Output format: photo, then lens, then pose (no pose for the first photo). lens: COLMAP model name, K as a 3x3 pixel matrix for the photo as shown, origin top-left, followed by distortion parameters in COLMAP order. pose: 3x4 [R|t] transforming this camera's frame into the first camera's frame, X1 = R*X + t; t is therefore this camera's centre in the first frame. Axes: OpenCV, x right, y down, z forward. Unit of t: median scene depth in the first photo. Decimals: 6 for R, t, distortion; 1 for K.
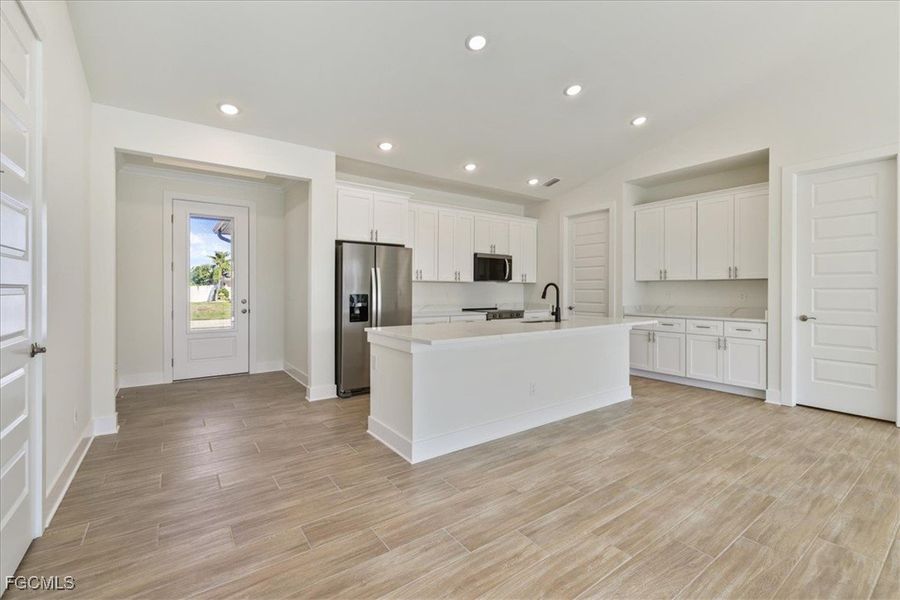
lens RADIAL K [[387.4, 0, 447.6], [0, 387.4, 291.2], [0, 0, 1]] dist [-0.001003, -0.000266]
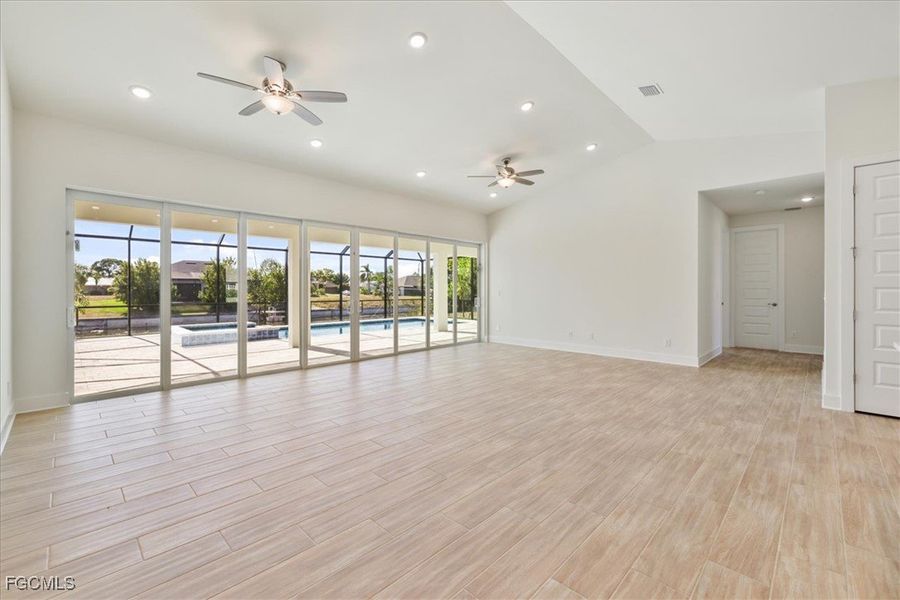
lens RADIAL K [[377.9, 0, 449.9], [0, 377.9, 292.2], [0, 0, 1]] dist [0.001248, 0.000106]
pose [[-0.984245, -0.000769, -0.176808, 0.635832], [-0.002806, 0.999932, 0.011276, -0.001788], [0.176787, 0.011594, -0.984181, 0.907877]]
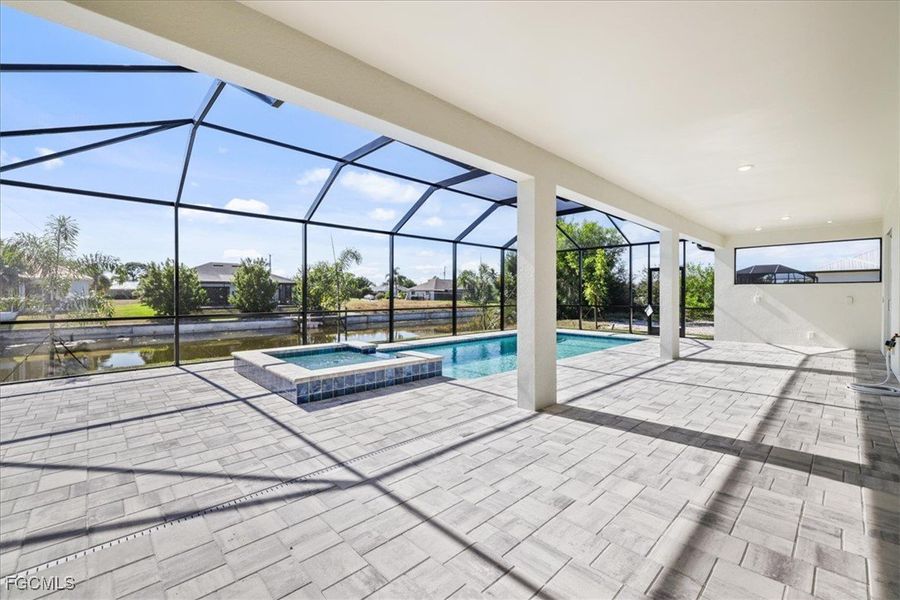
lens RADIAL K [[374.6, 0, 449.2], [0, 374.6, 296.1], [0, 0, 1]] dist [0.000682, 0.000005]
pose [[-0.989296, -0.001679, -0.145910, 1.376542], [-0.003092, 0.999951, 0.009455, 0.024368], [0.145887, 0.009805, -0.989253, -0.222541]]
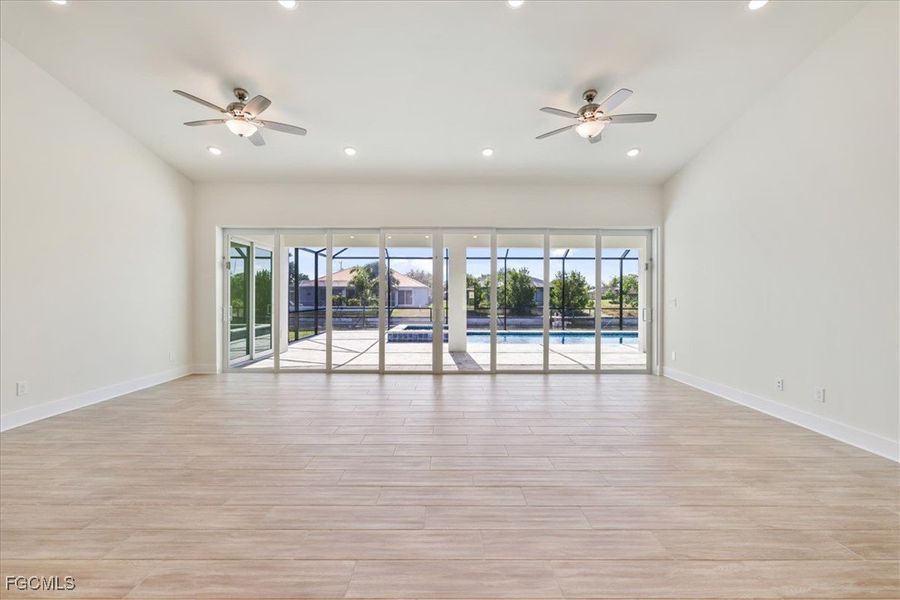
lens RADIAL K [[374.6, 0, 449.2], [0, 374.6, 296.1], [0, 0, 1]] dist [0.000682, 0.000005]
pose [[-0.817679, -0.003977, 0.575661, -0.022084], [-0.001125, 0.999985, 0.005311, -0.001575], [-0.575673, 0.003695, -0.817671, 0.505981]]
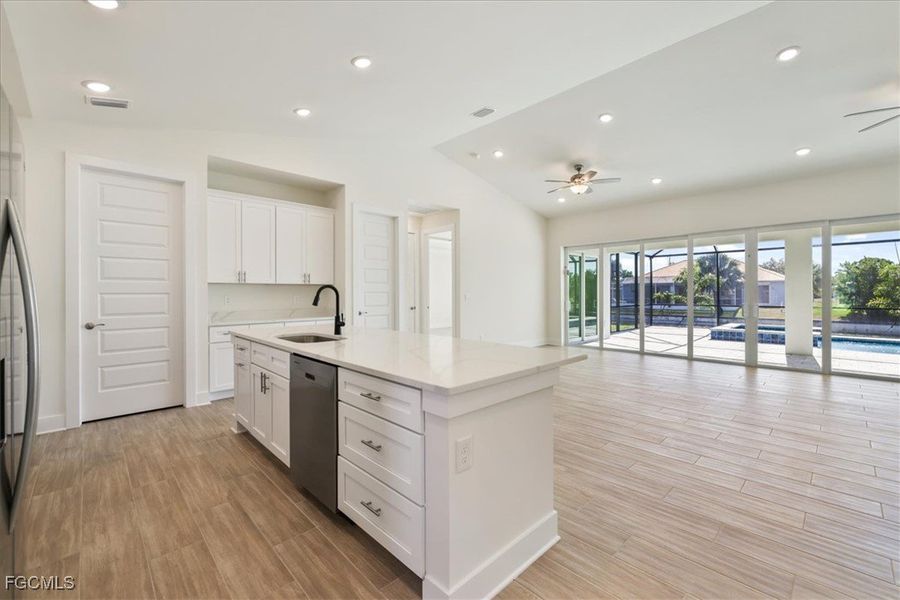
lens RADIAL K [[377.9, 0, 449.9], [0, 377.9, 292.2], [0, 0, 1]] dist [0.001248, 0.000106]
pose [[-0.147015, 0.001685, 0.989133, -0.430716], [0.008012, 0.999968, -0.000512, -0.003588], [-0.989102, 0.007849, -0.147024, 0.747209]]
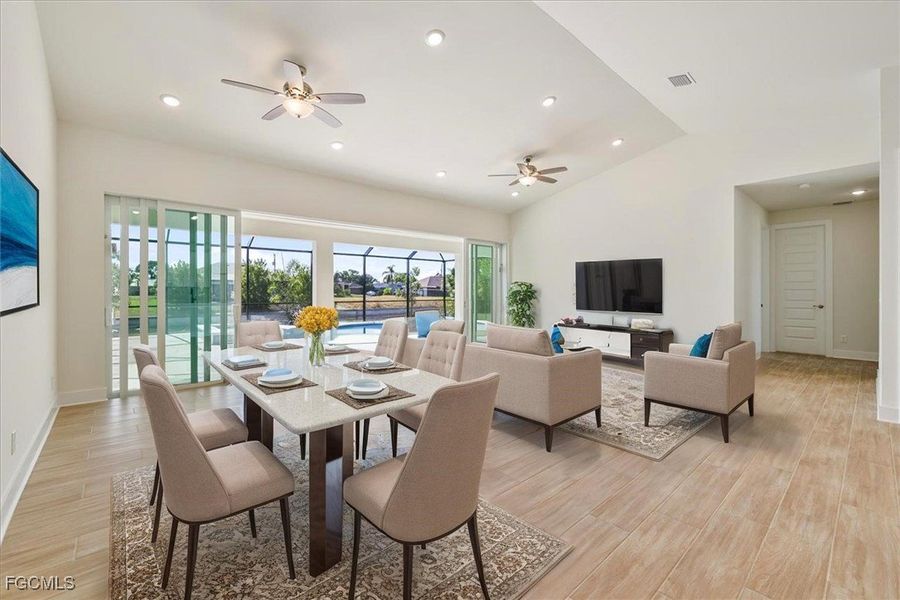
lens RADIAL K [[377.6, 0, 446.2], [0, 377.6, 291.8], [0, 0, 1]] dist [0.000881, 0.000085]
pose [[-0.994345, -0.001753, -0.106183, 0.623074], [-0.002687, 0.999959, 0.008658, -0.001960], [0.106164, 0.008894, -0.994309, 0.896011]]
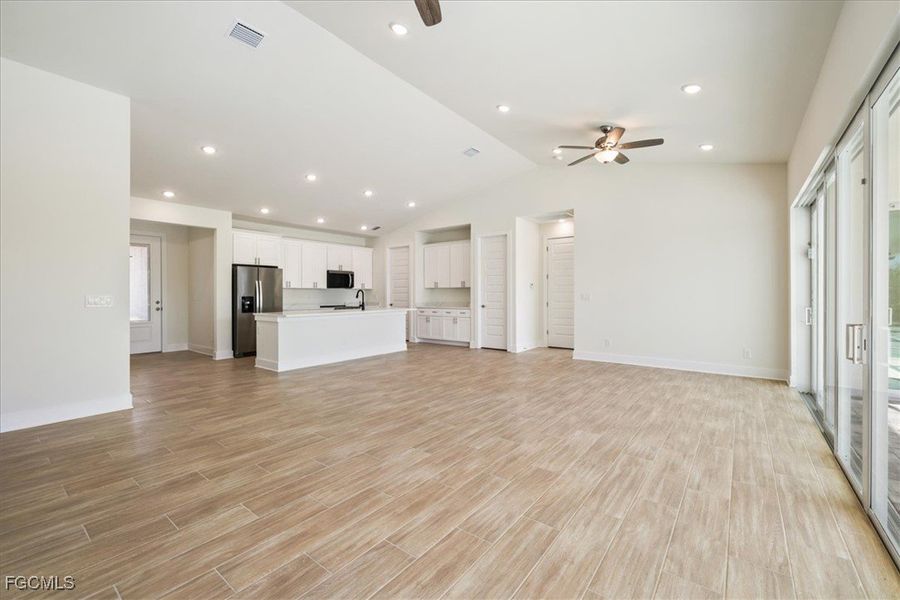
lens RADIAL K [[374.6, 0, 449.2], [0, 374.6, 296.1], [0, 0, 1]] dist [0.000682, 0.000005]
pose [[0.957310, -0.006178, 0.288997, 0.131485], [0.005922, 0.999981, 0.001759, 0.008080], [-0.289003, 0.000028, 0.957328, -0.768391]]
